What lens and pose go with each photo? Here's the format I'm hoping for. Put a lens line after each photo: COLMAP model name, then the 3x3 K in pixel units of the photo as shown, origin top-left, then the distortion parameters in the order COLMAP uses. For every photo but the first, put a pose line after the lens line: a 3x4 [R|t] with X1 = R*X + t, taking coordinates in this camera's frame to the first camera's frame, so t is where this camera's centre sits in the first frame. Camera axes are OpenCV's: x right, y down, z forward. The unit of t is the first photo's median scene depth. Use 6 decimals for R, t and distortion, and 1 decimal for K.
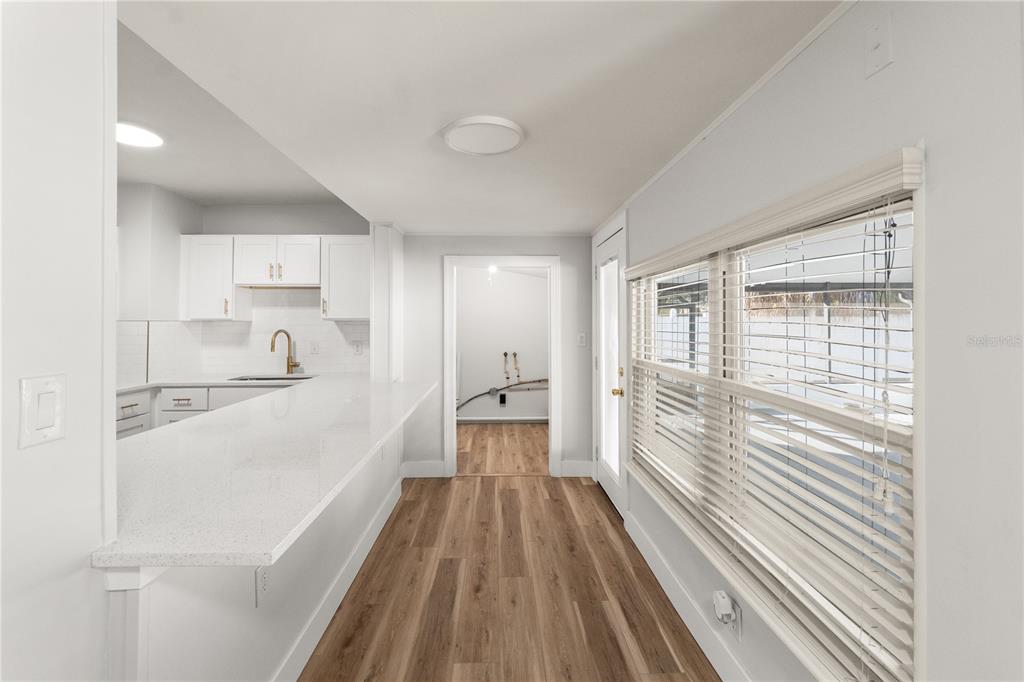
lens RADIAL K [[435.8, 0, 505.5], [0, 435.8, 320.0], [0, 0, 1]] dist [-0.010640, -0.000720]
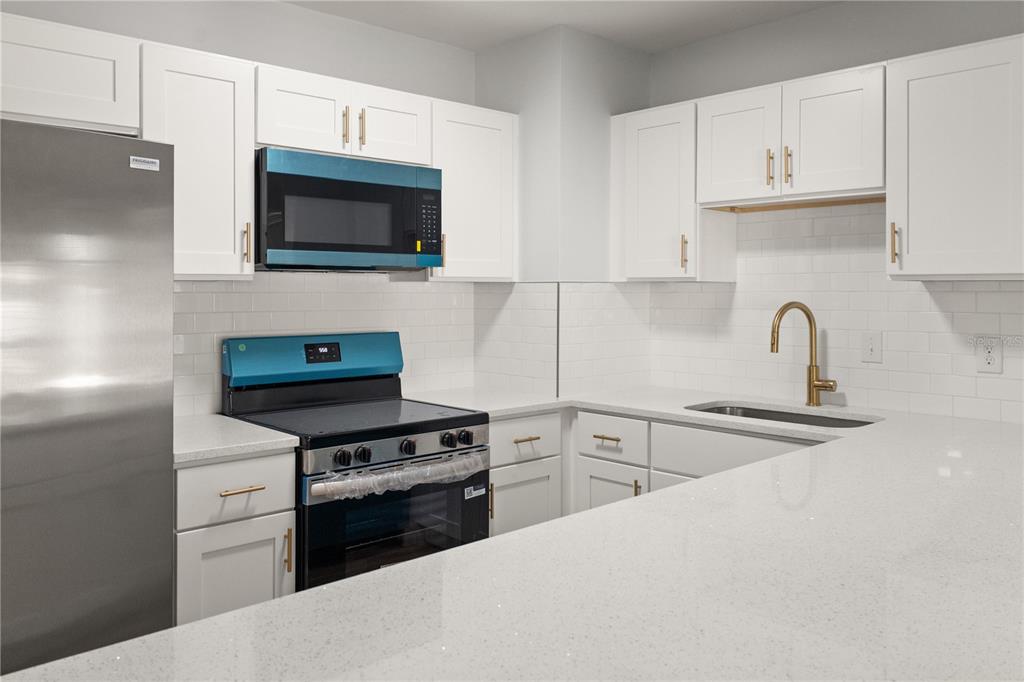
lens RADIAL K [[820.7, 0, 500.7], [0, 820.7, 281.4], [0, 0, 1]] dist [-0.007480, -0.003389]
pose [[0.662213, -0.002783, -0.749310, -0.101873], [0.007962, 0.999963, 0.003324, -0.003248], [0.749273, -0.008167, 0.662211, 0.250575]]
